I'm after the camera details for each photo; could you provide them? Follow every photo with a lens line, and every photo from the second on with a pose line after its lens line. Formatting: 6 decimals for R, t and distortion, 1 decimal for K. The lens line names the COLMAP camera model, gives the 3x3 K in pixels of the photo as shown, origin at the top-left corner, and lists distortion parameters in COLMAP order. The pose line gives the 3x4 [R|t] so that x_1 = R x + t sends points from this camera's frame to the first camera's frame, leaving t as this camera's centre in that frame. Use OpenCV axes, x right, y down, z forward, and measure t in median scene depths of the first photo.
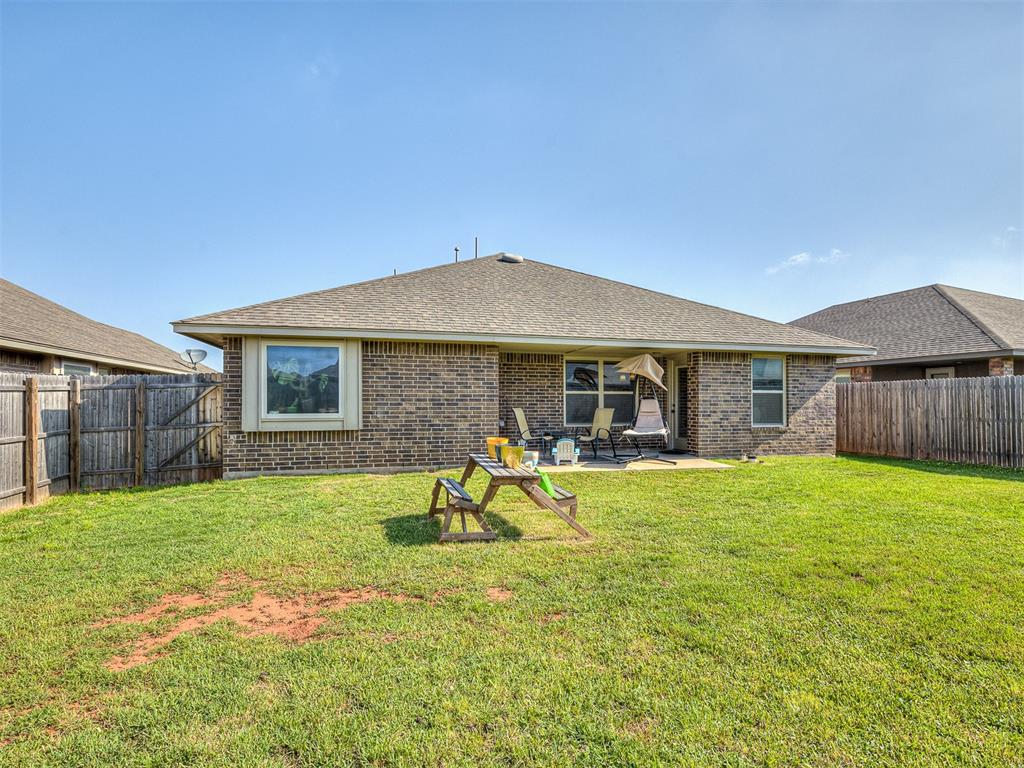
lens RADIAL K [[525.4, 0, 514.1], [0, 525.4, 387.6], [0, 0, 1]] dist [-0.006828, 0.000048]
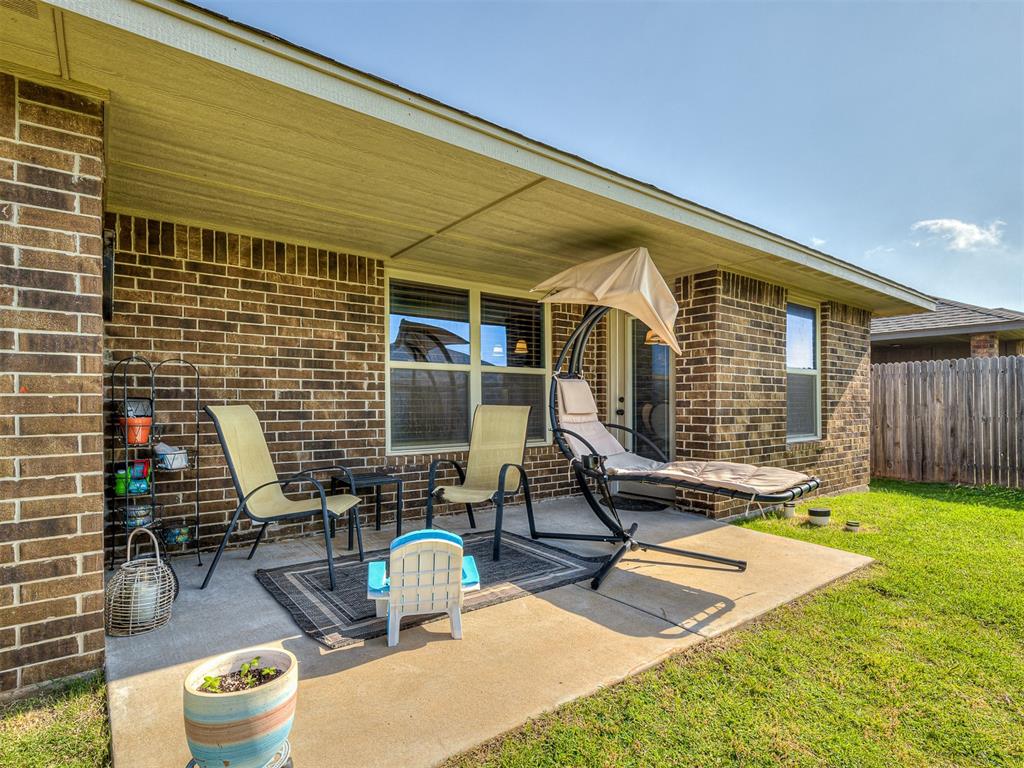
lens RADIAL K [[525.4, 0, 517.9], [0, 525.4, 394.6], [0, 0, 1]] dist [-0.006828, 0.000048]
pose [[0.918454, 0.003889, 0.395510, 0.035006], [-0.007568, 0.999941, 0.007741, 0.028019], [-0.395456, -0.010102, 0.918429, 0.638862]]
